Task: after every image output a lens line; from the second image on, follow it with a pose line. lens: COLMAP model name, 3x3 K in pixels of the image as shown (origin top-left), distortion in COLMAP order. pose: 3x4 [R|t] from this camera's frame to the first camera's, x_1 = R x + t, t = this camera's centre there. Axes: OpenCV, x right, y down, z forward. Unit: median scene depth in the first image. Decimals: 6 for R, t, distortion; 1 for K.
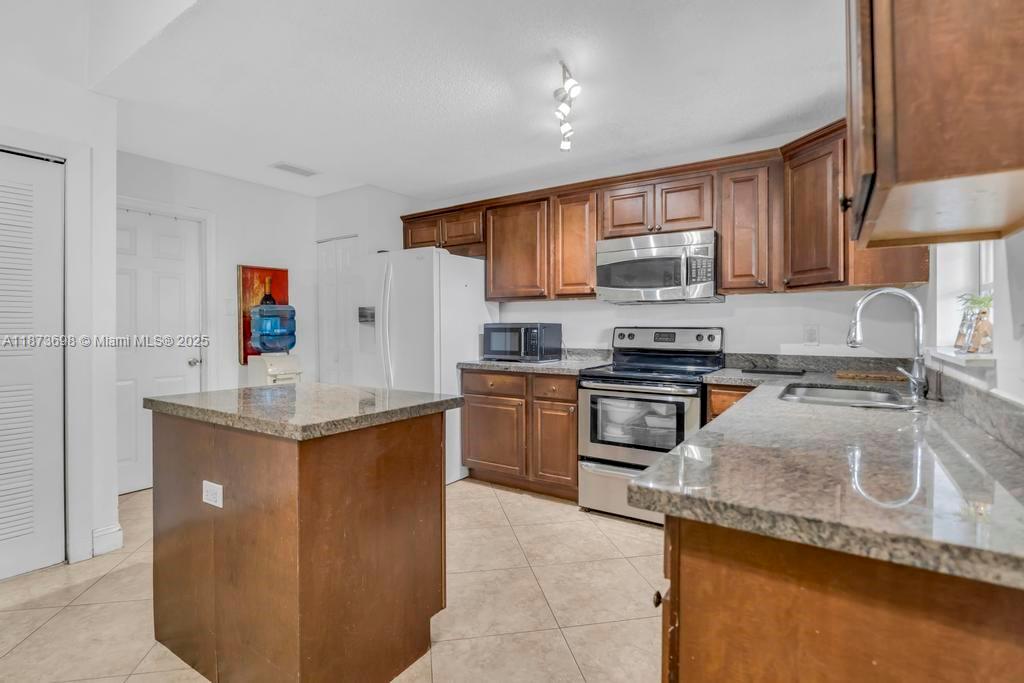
lens RADIAL K [[495.7, 0, 509.5], [0, 495.7, 337.7], [0, 0, 1]] dist [-0.009913, -0.000396]
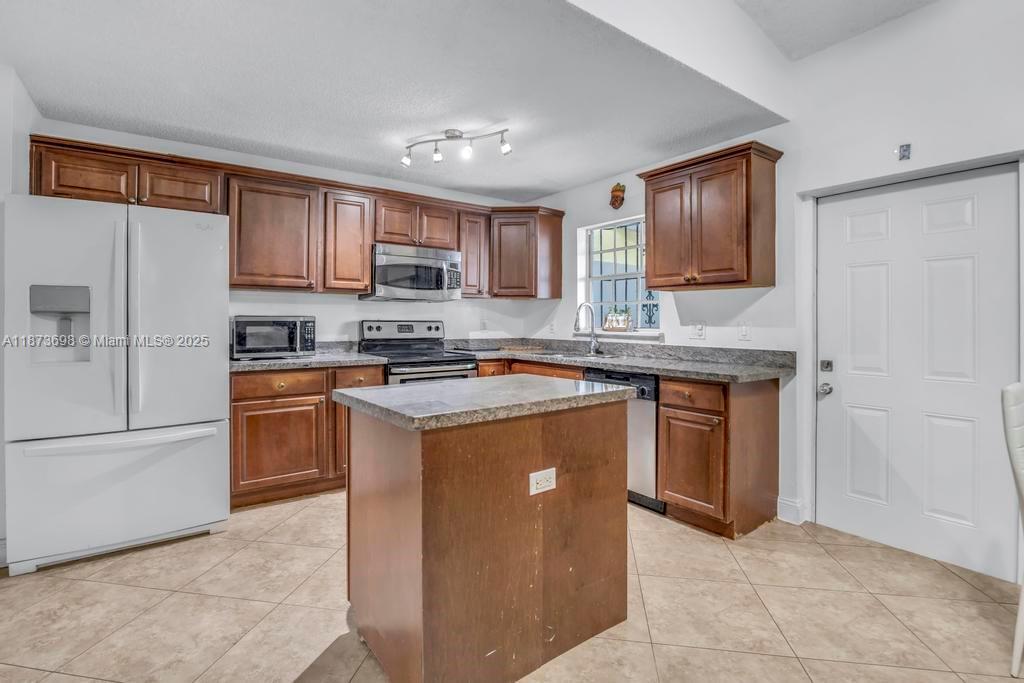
lens RADIAL K [[495.7, 0, 513.8], [0, 495.7, 320.8], [0, 0, 1]] dist [-0.009913, -0.000396]
pose [[0.333604, 0.000373, 0.942713, -0.729817], [0.017626, 0.999823, -0.006633, -0.007485], [-0.942548, 0.018829, 0.333538, 0.319129]]
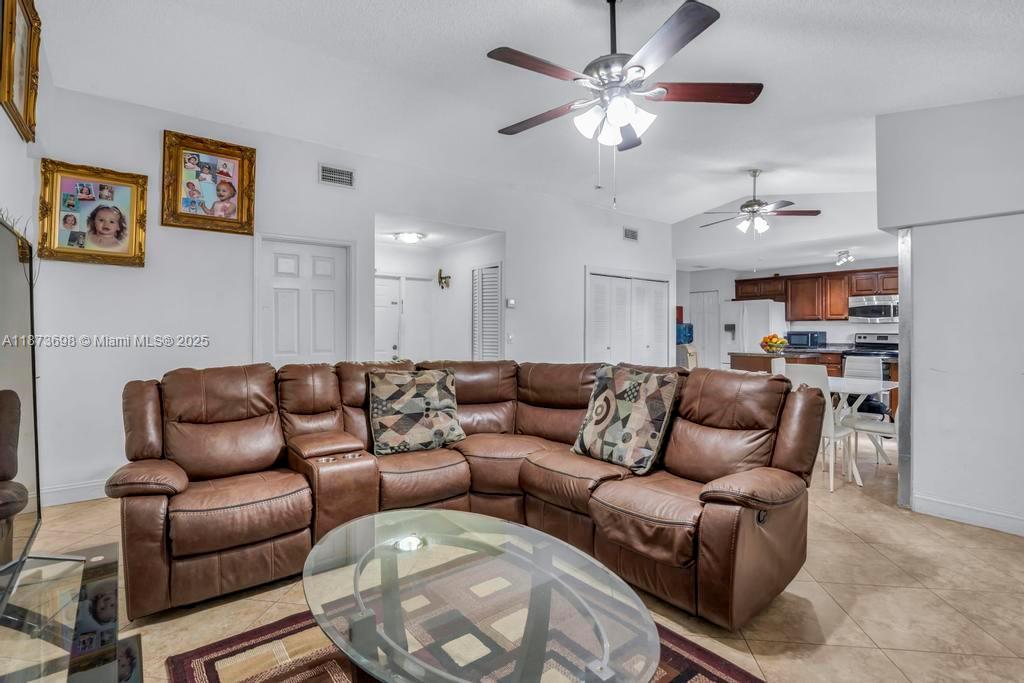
lens RADIAL K [[495.7, 0, 514.7], [0, 495.7, 334.3], [0, 0, 1]] dist [-0.009913, -0.000396]
pose [[0.946608, 0.008294, -0.322280, -0.538784], [-0.013854, 0.999792, -0.014962, 0.037590], [0.322089, 0.018628, 0.946526, -1.634805]]
